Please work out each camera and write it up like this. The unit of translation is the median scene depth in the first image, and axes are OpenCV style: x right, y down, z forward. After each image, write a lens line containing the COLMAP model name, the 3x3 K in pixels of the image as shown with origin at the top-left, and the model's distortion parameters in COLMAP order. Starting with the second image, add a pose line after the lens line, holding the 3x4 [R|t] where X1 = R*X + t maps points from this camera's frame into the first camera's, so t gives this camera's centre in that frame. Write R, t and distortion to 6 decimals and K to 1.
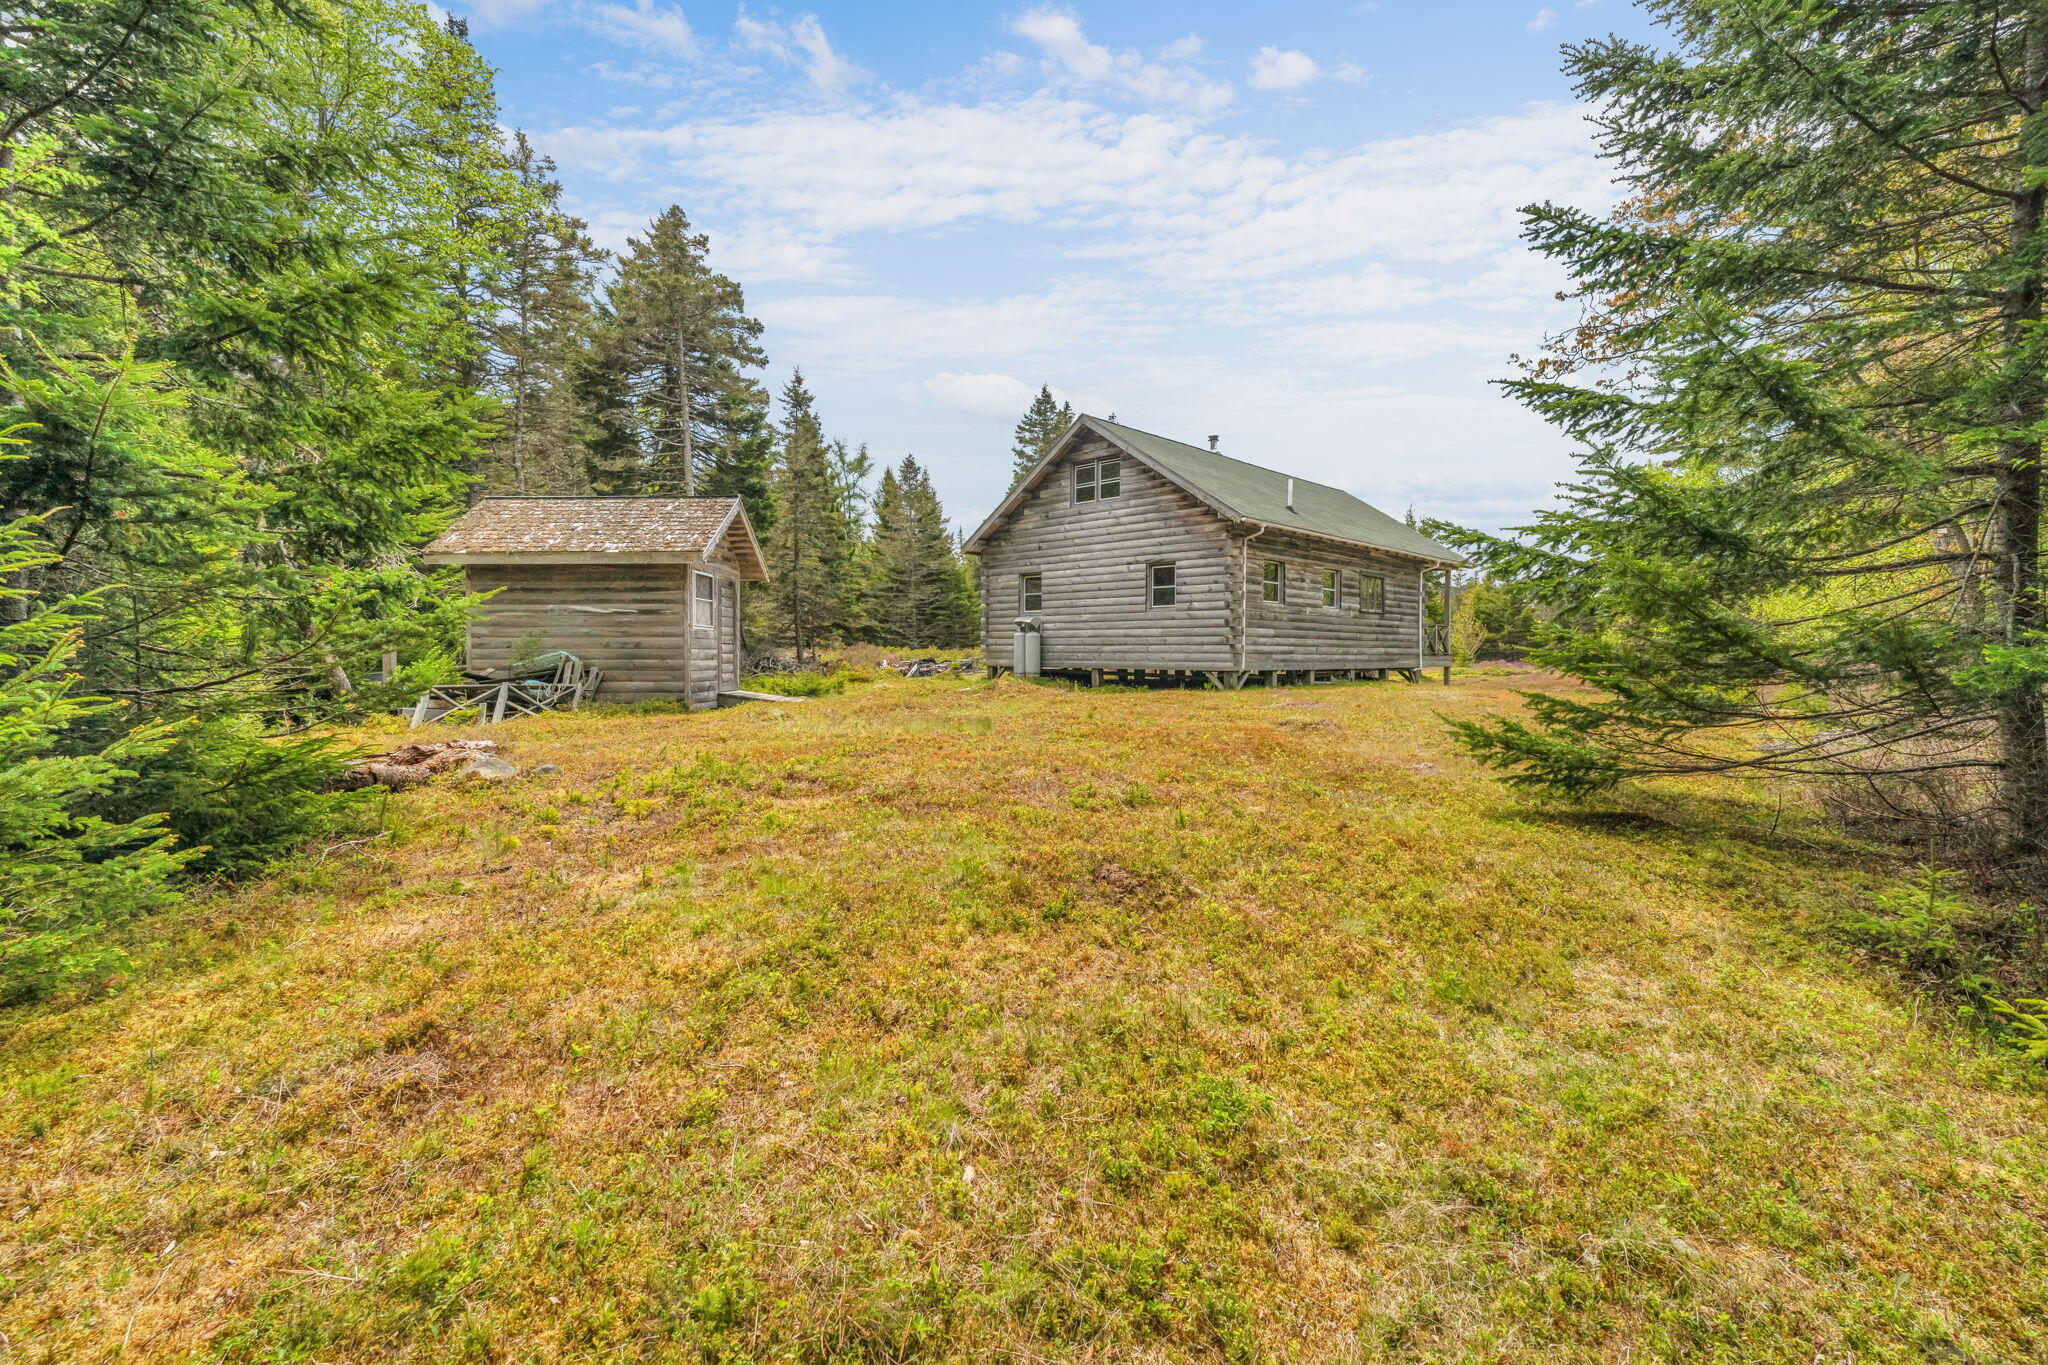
lens RADIAL K [[894.3, 0, 1017.9], [0, 894.3, 664.8], [0, 0, 1]] dist [-0.002963, -0.000596]
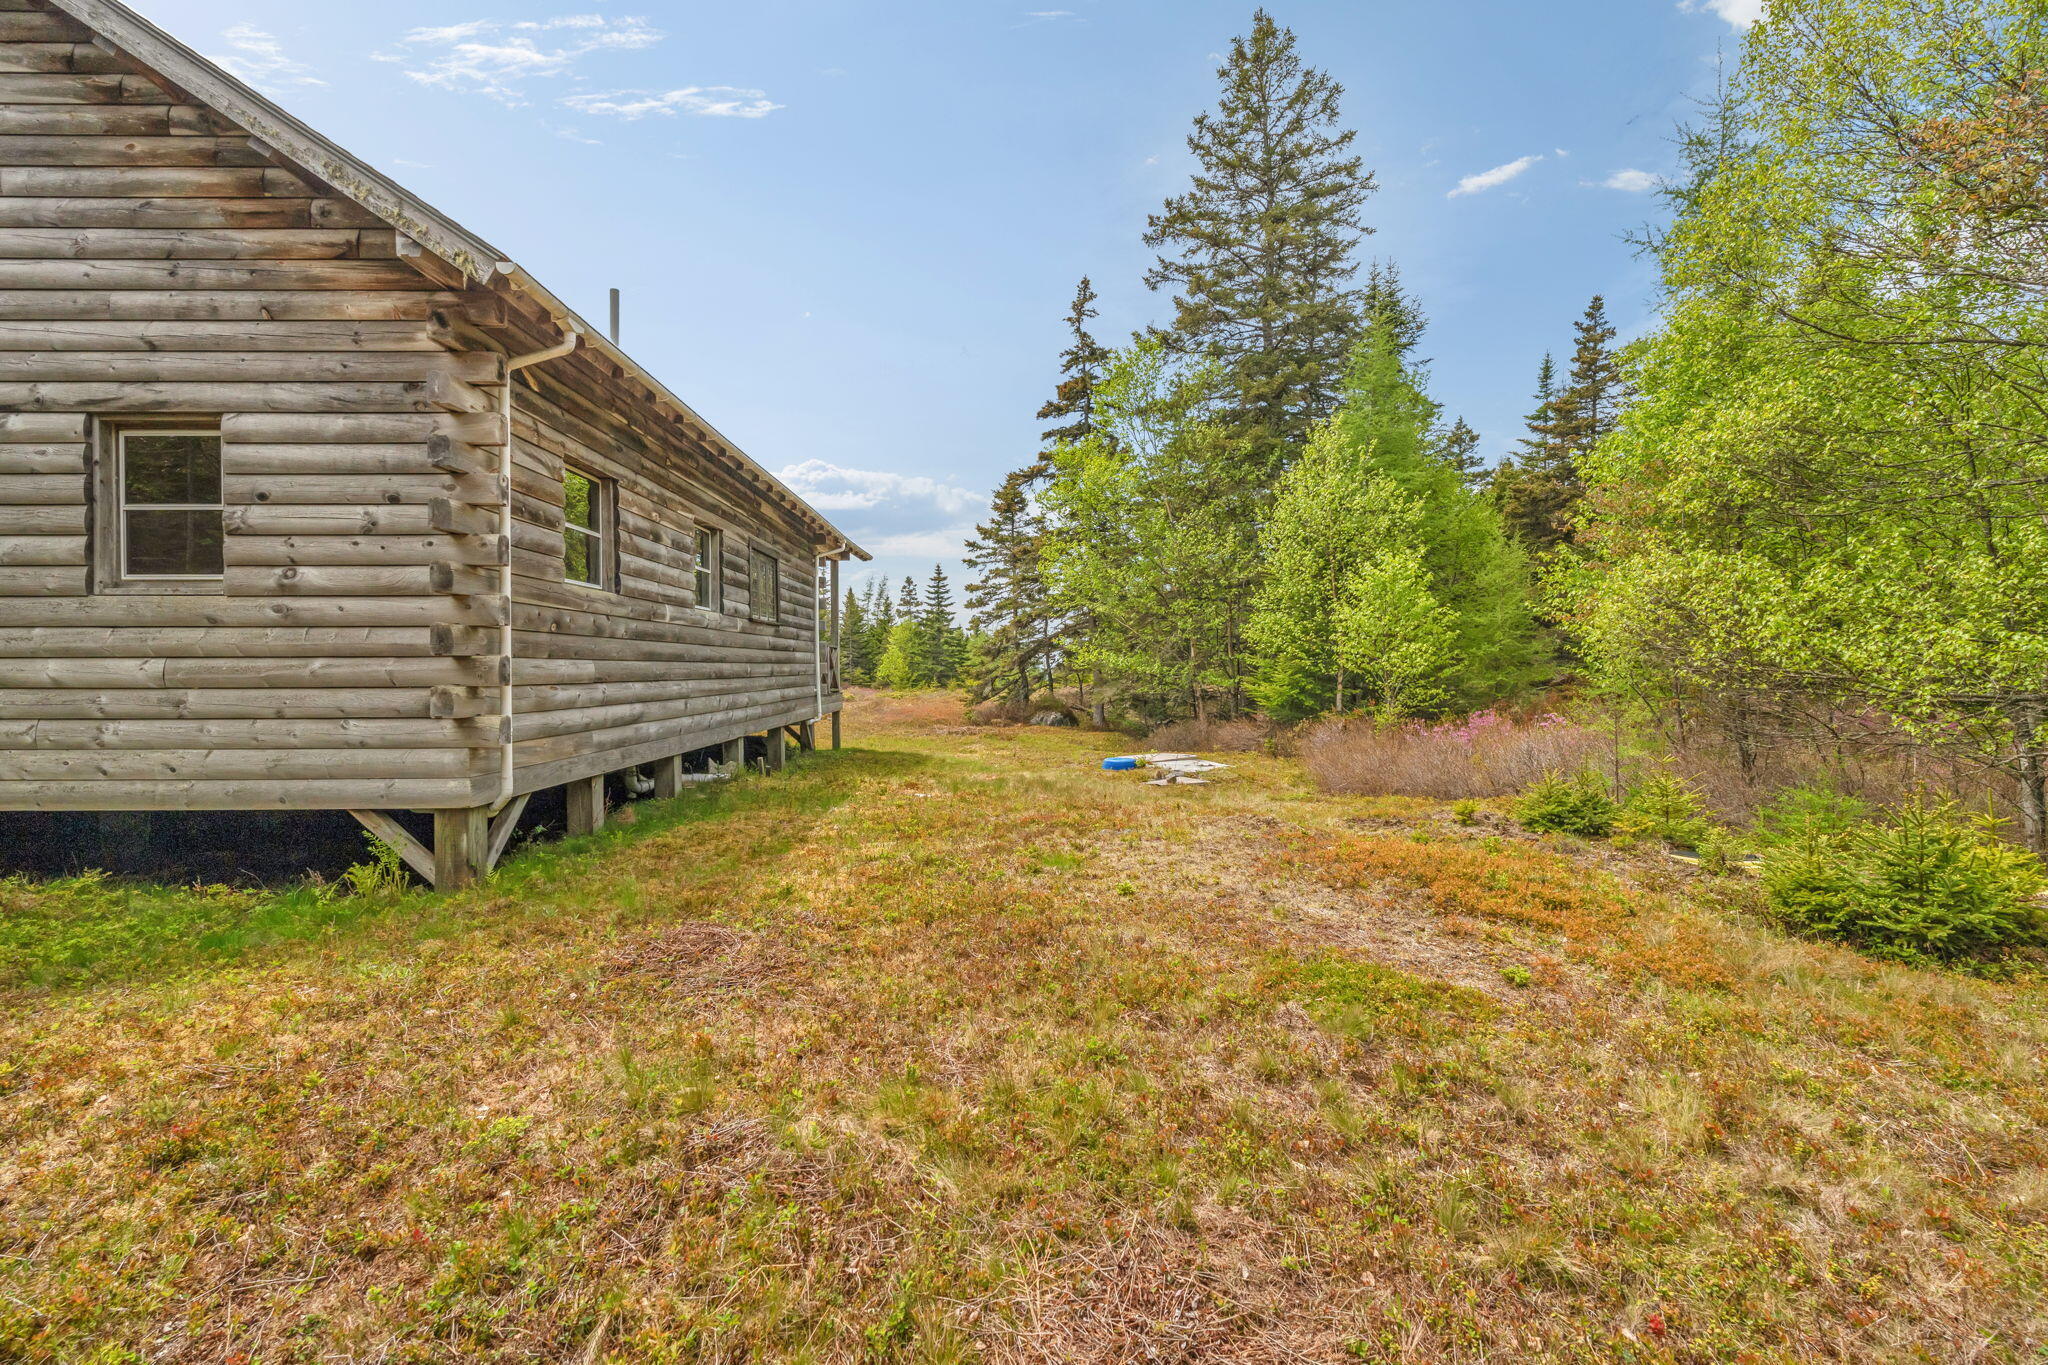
lens RADIAL K [[894.3, 0, 1021.3], [0, 894.3, 681.7], [0, 0, 1]] dist [-0.002963, -0.000596]
pose [[0.689669, -0.018313, 0.723893, 0.137649], [0.015362, 0.999825, 0.010657, -0.030954], [-0.723962, 0.003771, 0.689830, 0.596335]]
